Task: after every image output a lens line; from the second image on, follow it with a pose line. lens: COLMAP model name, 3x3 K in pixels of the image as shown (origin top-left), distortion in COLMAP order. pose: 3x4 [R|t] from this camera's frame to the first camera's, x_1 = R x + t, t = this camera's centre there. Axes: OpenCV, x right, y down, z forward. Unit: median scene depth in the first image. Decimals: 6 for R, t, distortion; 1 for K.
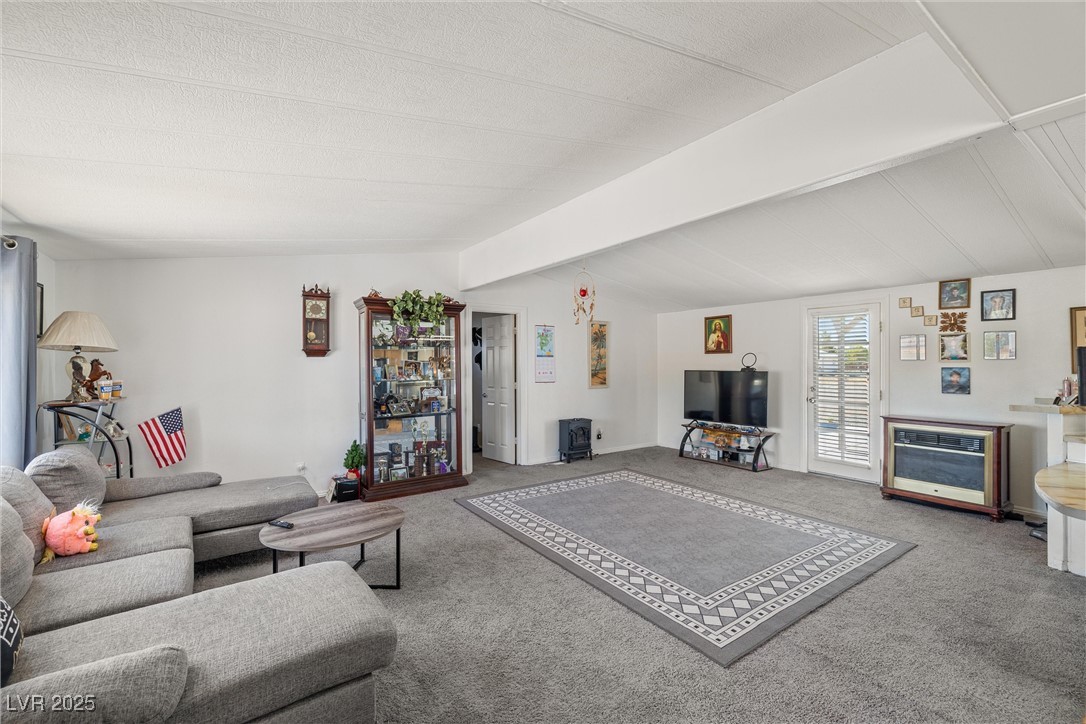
lens RADIAL K [[461.0, 0, 543.0], [0, 461.0, 362.0], [0, 0, 1]] dist [0.000482, -0.000036]
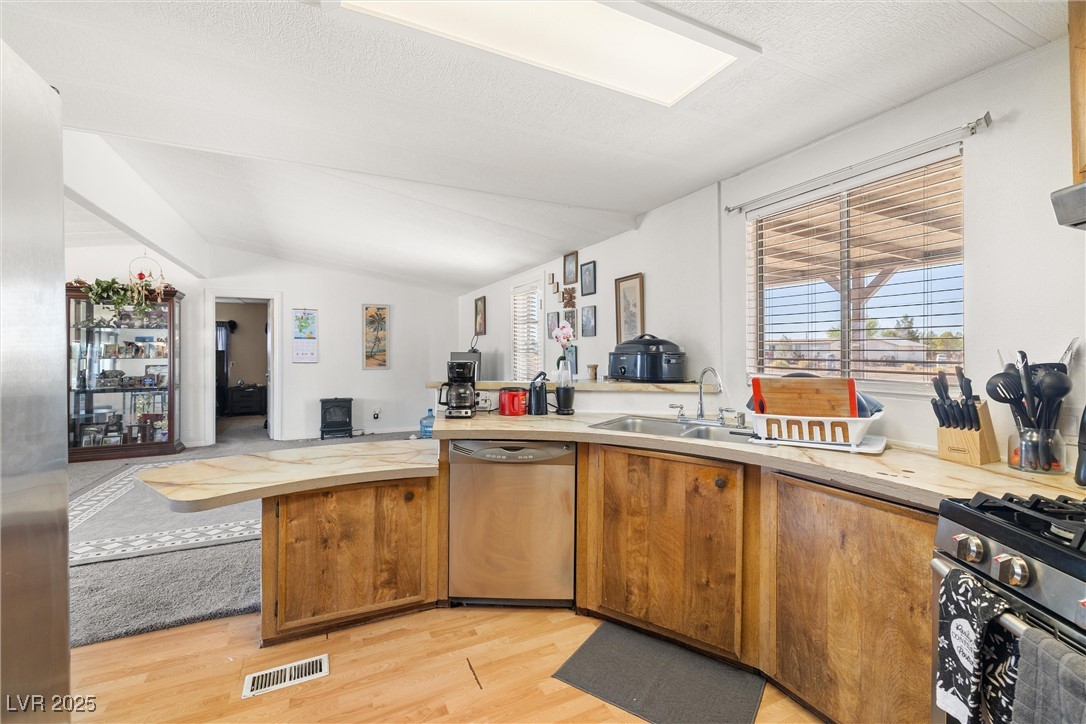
lens RADIAL K [[462.9, 0, 536.7], [0, 462.9, 351.8], [0, 0, 1]] dist [0.002734, 0.000143]
pose [[0.986586, 0.001603, -0.163234, 1.000755], [-0.001278, 0.999997, 0.002092, 0.022216], [0.163237, -0.001856, 0.986585, 0.054410]]
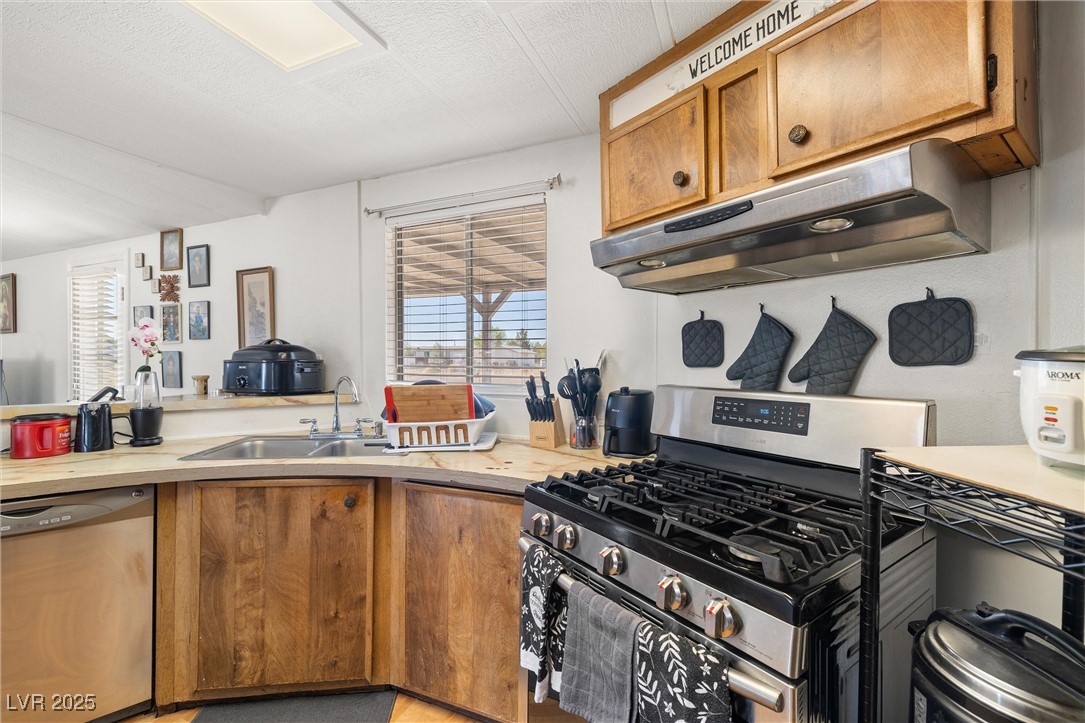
lens RADIAL K [[460.6, 0, 542.5], [0, 460.6, 361.5], [0, 0, 1]] dist [0.000482, -0.000036]
pose [[0.852032, -0.004308, 0.523472, 1.031406], [-0.001156, 0.999948, 0.010111, 0.020008], [-0.523489, -0.009220, 0.851983, 0.082511]]
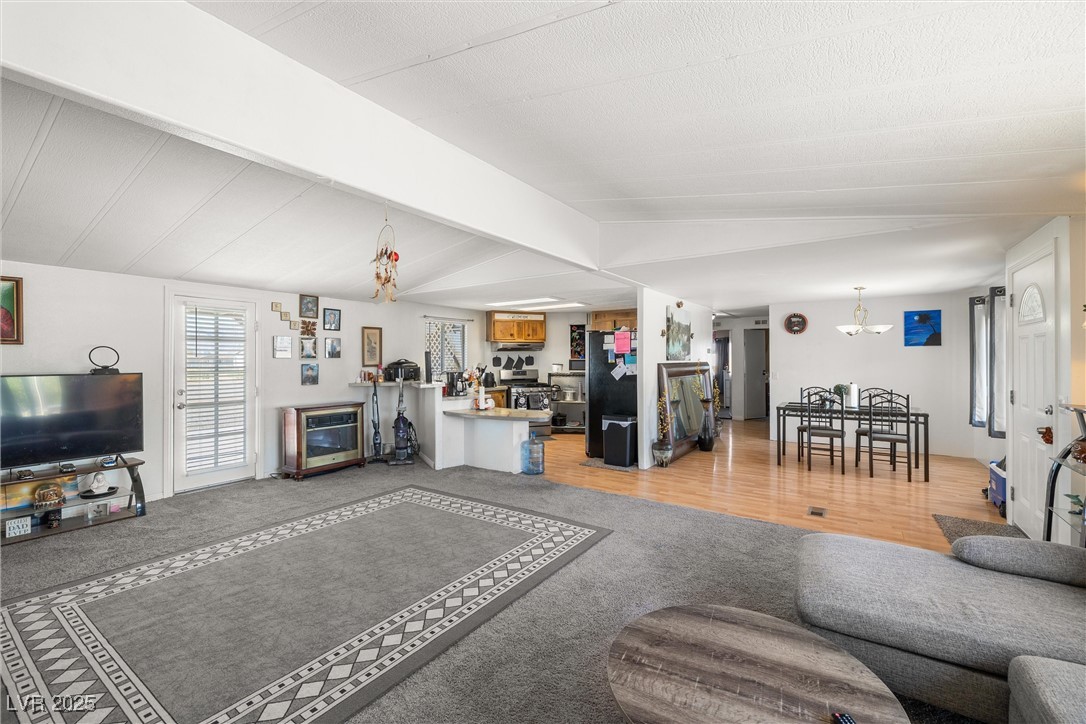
lens RADIAL K [[451.0, 0, 543.0], [0, 451.0, 362.0], [0, 0, 1]] dist [-0.000801, -0.000119]
pose [[-0.356138, -0.001855, 0.934431, -0.514958], [0.003141, 0.999990, 0.003182, 0.004270], [-0.934428, 0.004068, -0.356129, 0.858660]]
